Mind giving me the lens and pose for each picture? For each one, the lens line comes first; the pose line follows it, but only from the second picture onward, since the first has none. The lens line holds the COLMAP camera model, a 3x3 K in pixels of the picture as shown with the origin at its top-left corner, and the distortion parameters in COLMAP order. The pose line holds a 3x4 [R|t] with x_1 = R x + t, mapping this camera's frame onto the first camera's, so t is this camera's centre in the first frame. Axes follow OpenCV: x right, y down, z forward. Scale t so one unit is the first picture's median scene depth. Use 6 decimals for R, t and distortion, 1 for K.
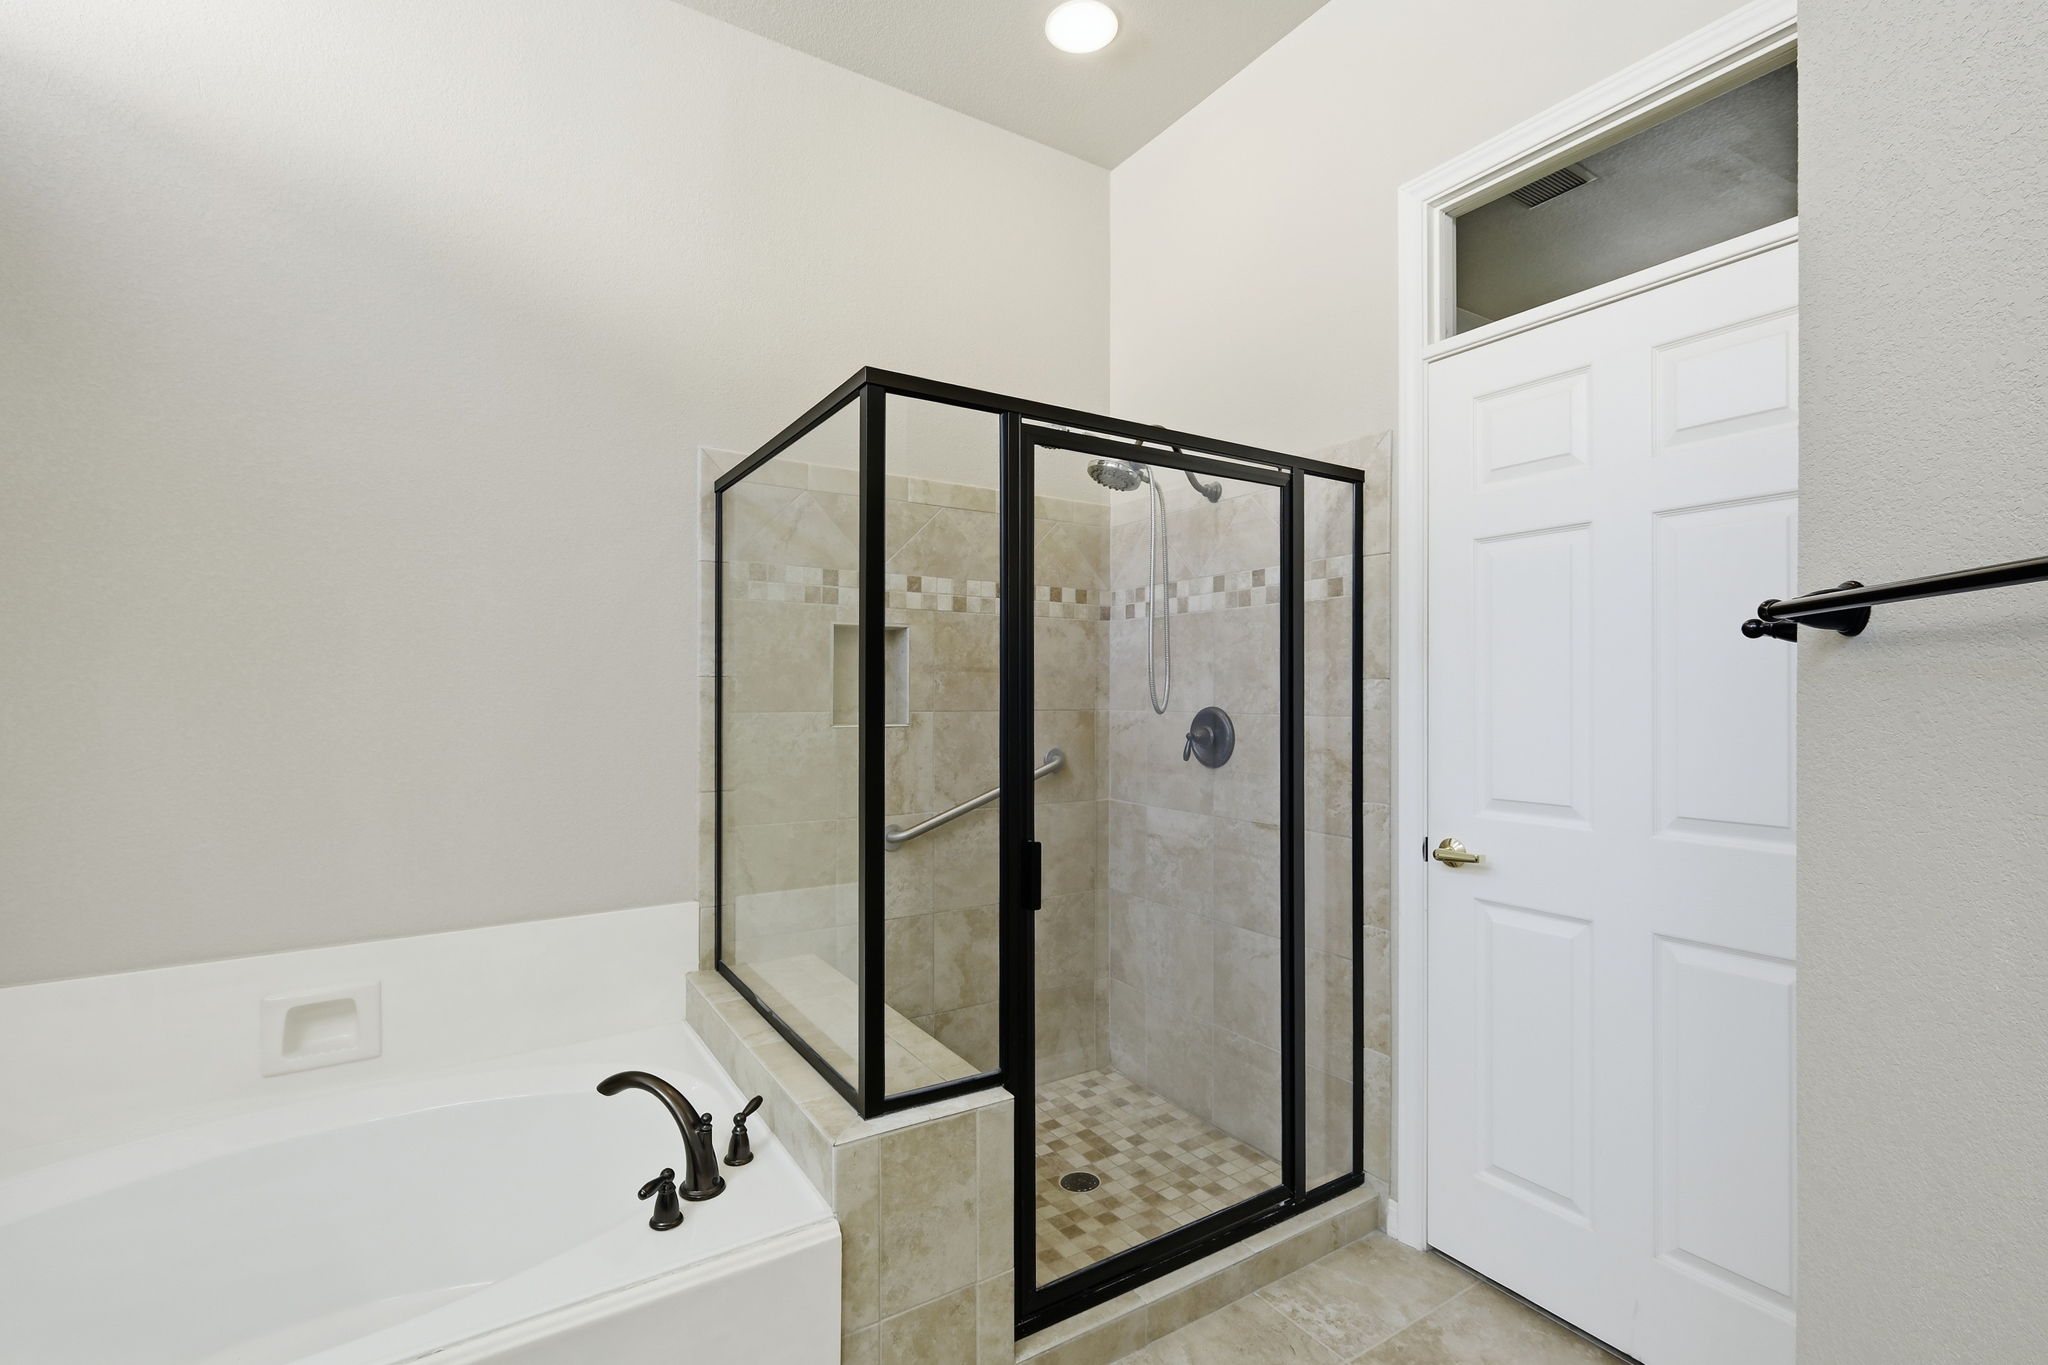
lens RADIAL K [[906.4, 0, 1025.0], [0, 906.4, 692.5], [0, 0, 1]] dist [-0.001676, -0.000641]
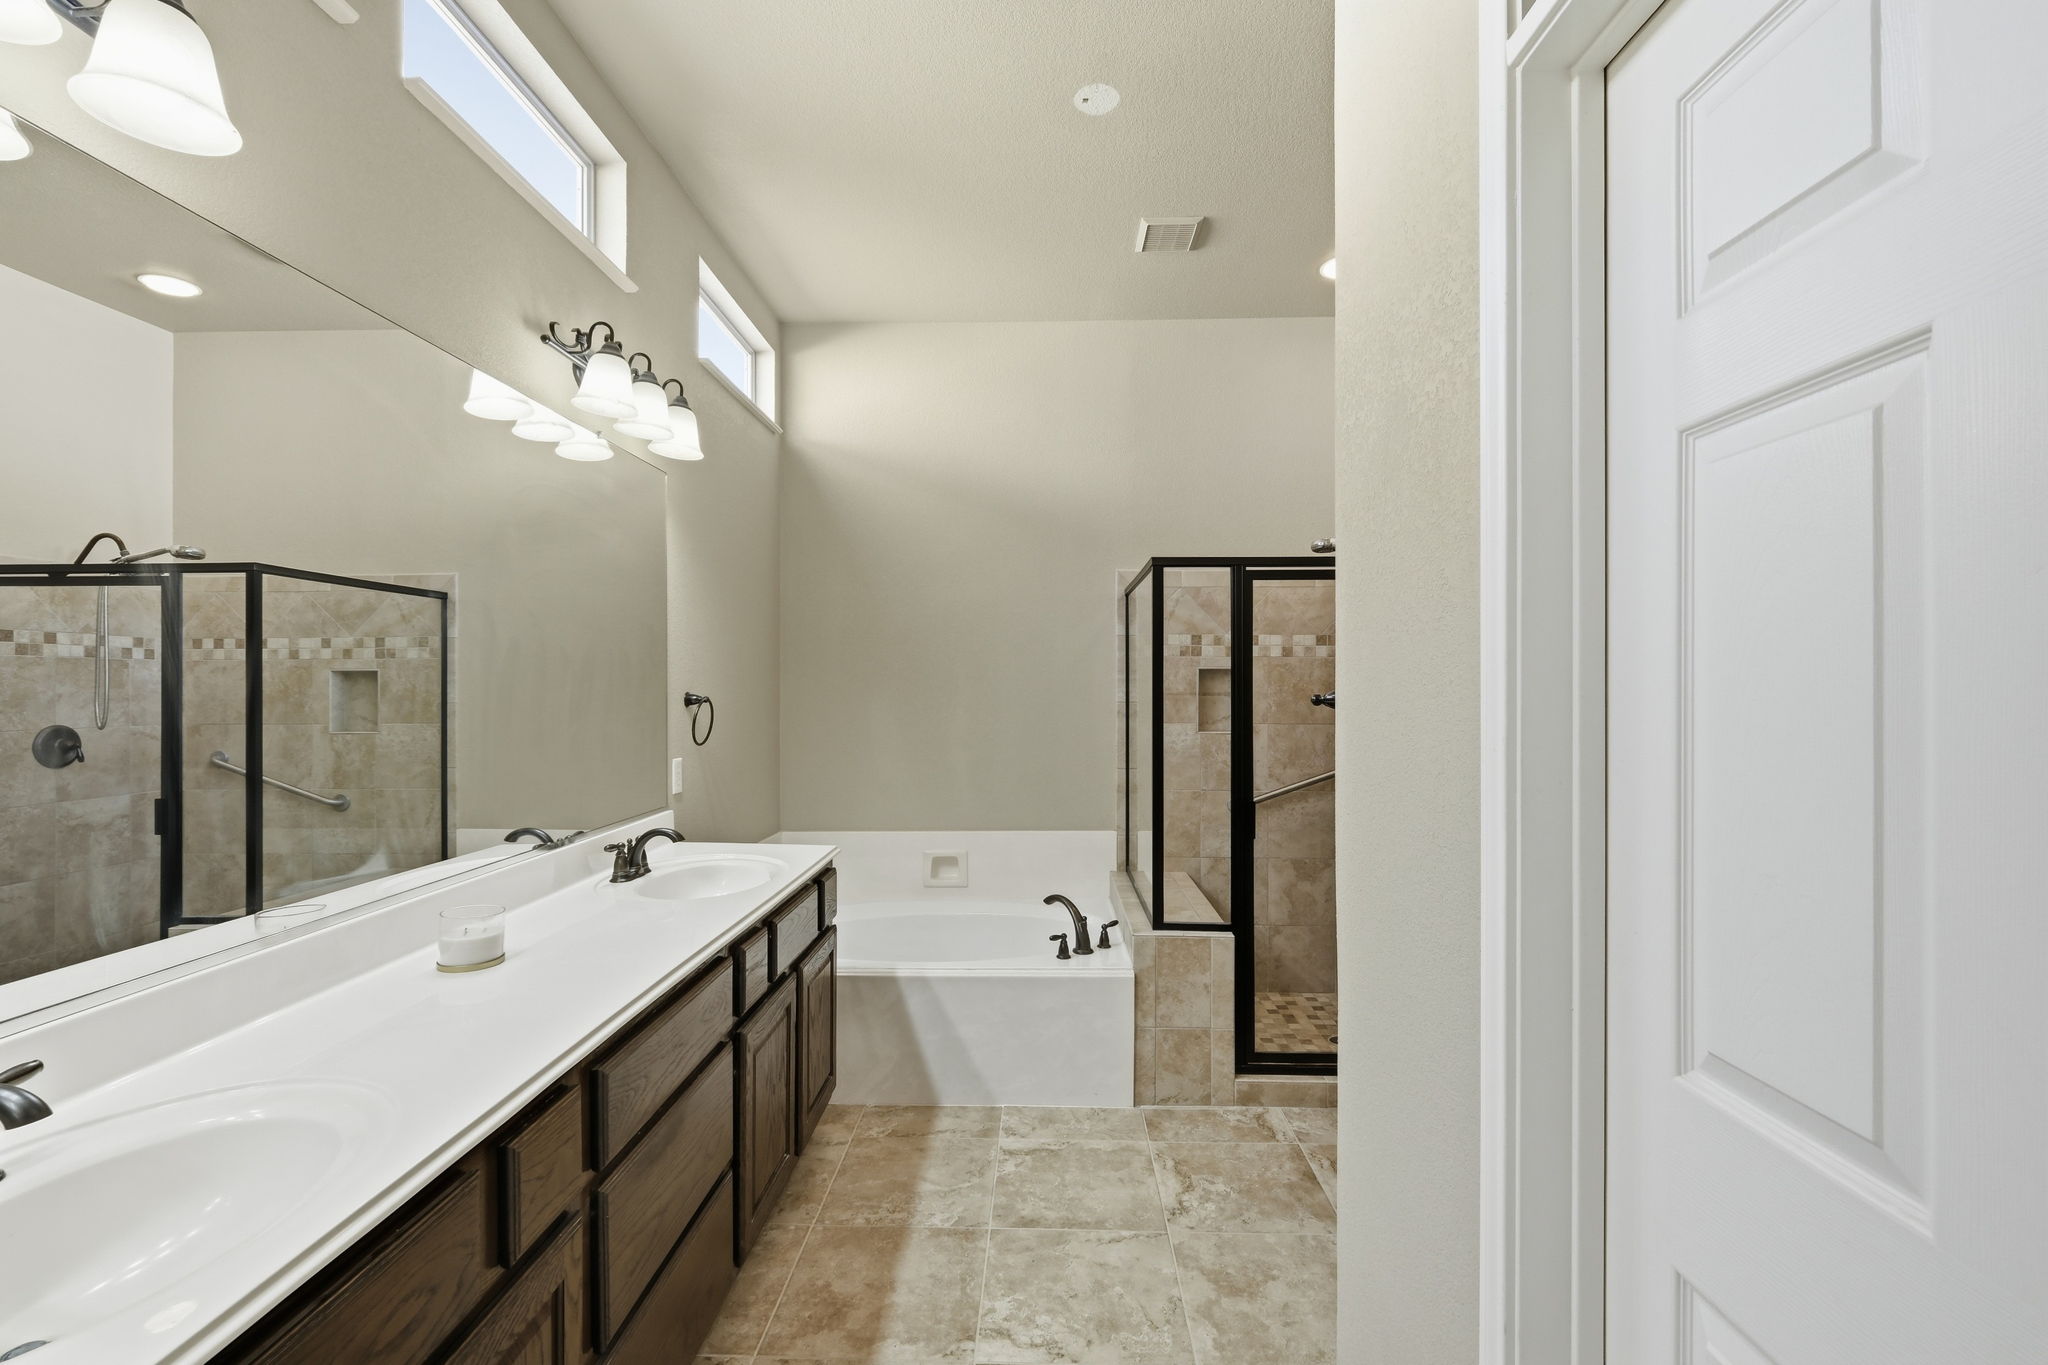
lens RADIAL K [[906.4, 0, 1024.3], [0, 906.4, 684.9], [0, 0, 1]] dist [-0.001676, -0.000641]
pose [[0.828013, -0.004102, -0.560694, 0.641851], [0.000485, 0.999978, -0.006598, -0.053725], [0.560709, 0.005191, 0.827997, -0.742202]]
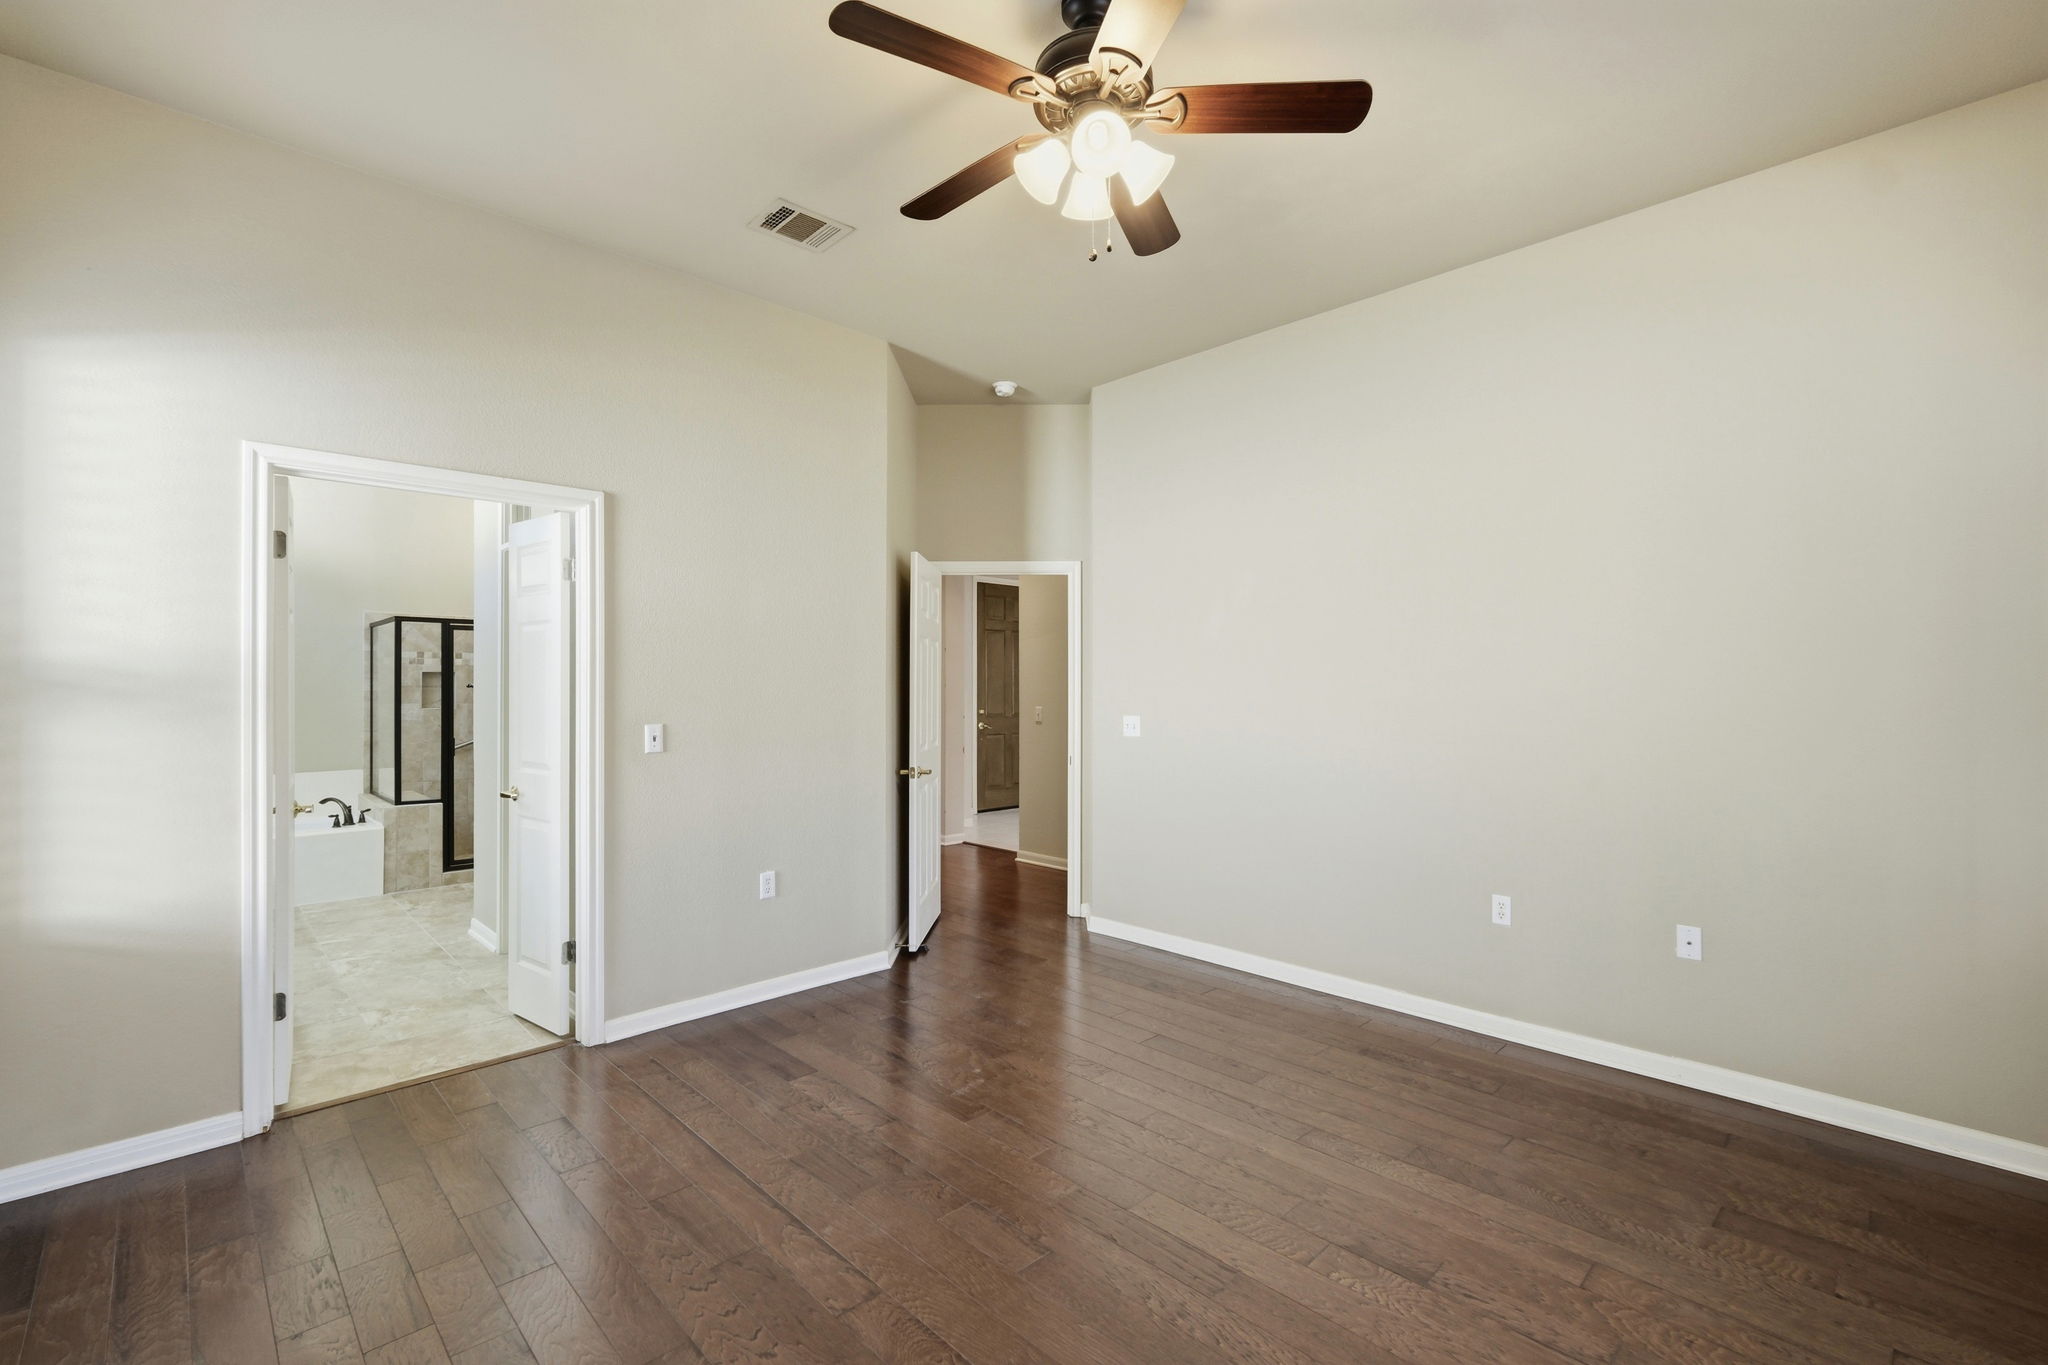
lens RADIAL K [[906.4, 0, 1020.5], [0, 906.4, 681.0], [0, 0, 1]] dist [-0.001676, -0.000641]
pose [[0.983377, -0.001652, 0.181570, 1.603099], [0.002748, 0.999980, -0.005782, -0.038581], [-0.181557, 0.006185, 0.983361, -3.028260]]
